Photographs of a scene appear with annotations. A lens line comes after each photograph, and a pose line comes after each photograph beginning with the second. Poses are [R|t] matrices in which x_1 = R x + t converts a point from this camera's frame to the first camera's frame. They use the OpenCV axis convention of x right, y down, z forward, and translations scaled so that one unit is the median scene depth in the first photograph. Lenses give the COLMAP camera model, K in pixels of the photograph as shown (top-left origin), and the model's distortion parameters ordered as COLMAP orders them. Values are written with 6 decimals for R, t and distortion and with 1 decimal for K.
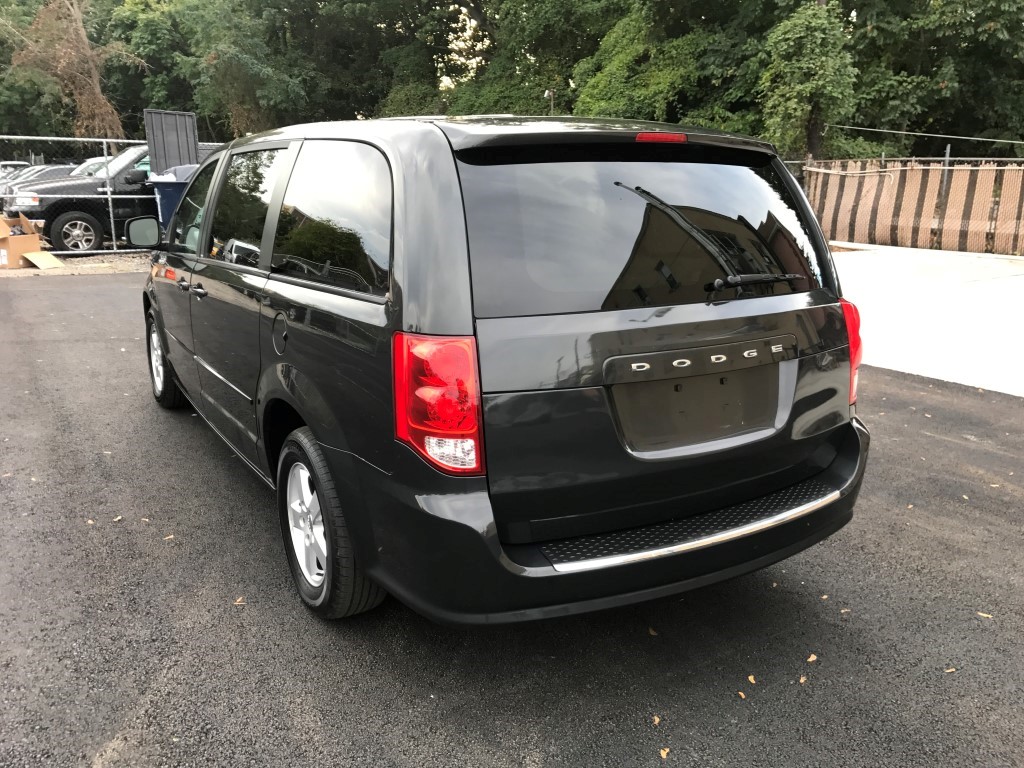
lens RADIAL K [[836.2, 0, 502.3], [0, 836.2, 386.8], [0, 0, 1]] dist [0.030385, -0.034507]
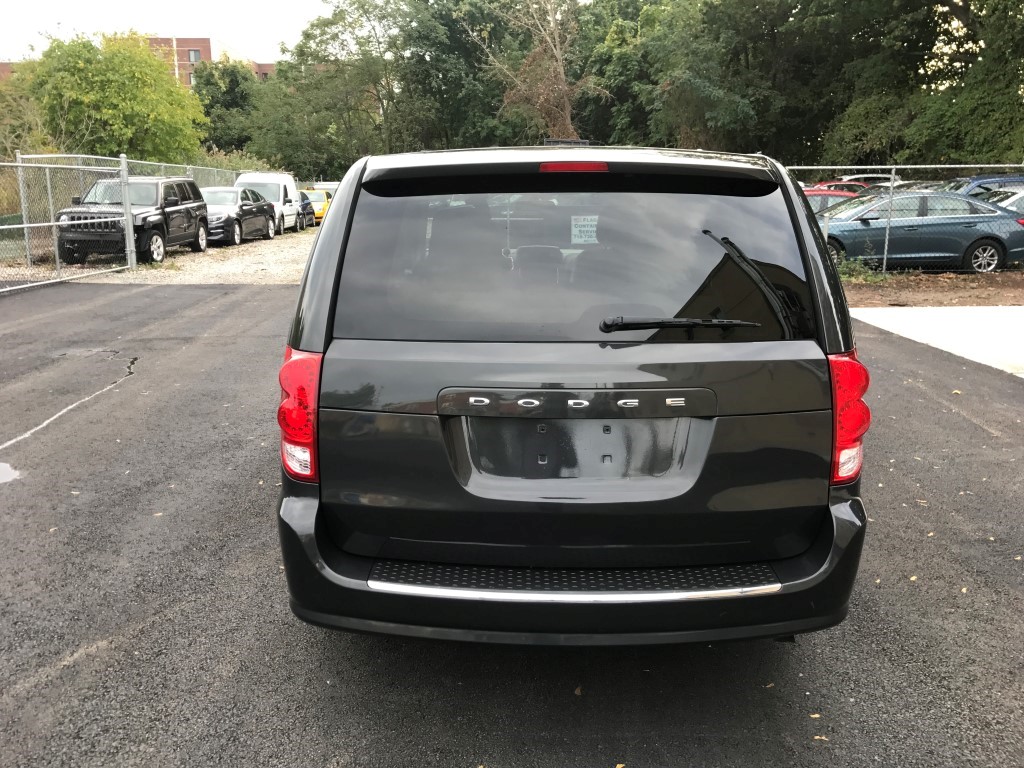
lens RADIAL K [[836.2, 0, 509.4], [0, 836.2, 390.6], [0, 0, 1]] dist [0.030385, -0.034507]
pose [[0.861811, 0.110333, -0.495084, 0.045139], [-0.118923, 0.992801, 0.014239, -0.003622], [0.493091, 0.046605, 0.868729, 0.011169]]
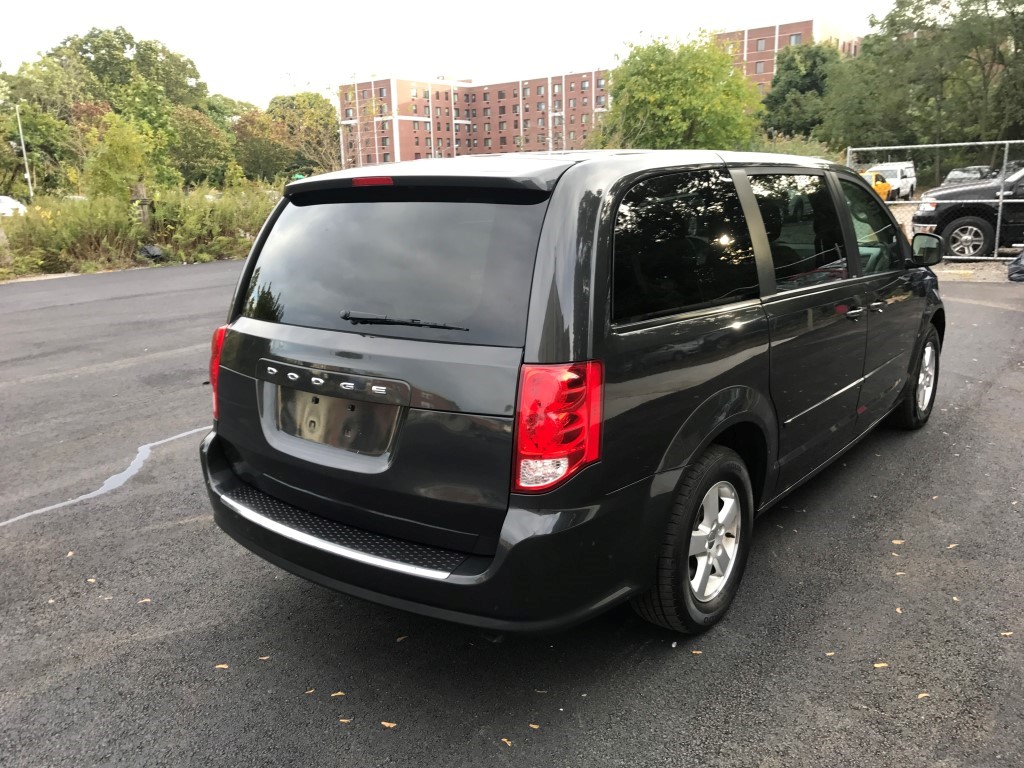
lens RADIAL K [[836.2, 0, 505.5], [0, 836.2, 401.4], [0, 0, 1]] dist [0.030385, -0.034507]
pose [[0.341471, 0.217540, -0.914371, 0.097059], [-0.198191, 0.967637, 0.156199, -0.016449], [0.918759, 0.127882, 0.373535, 0.058110]]
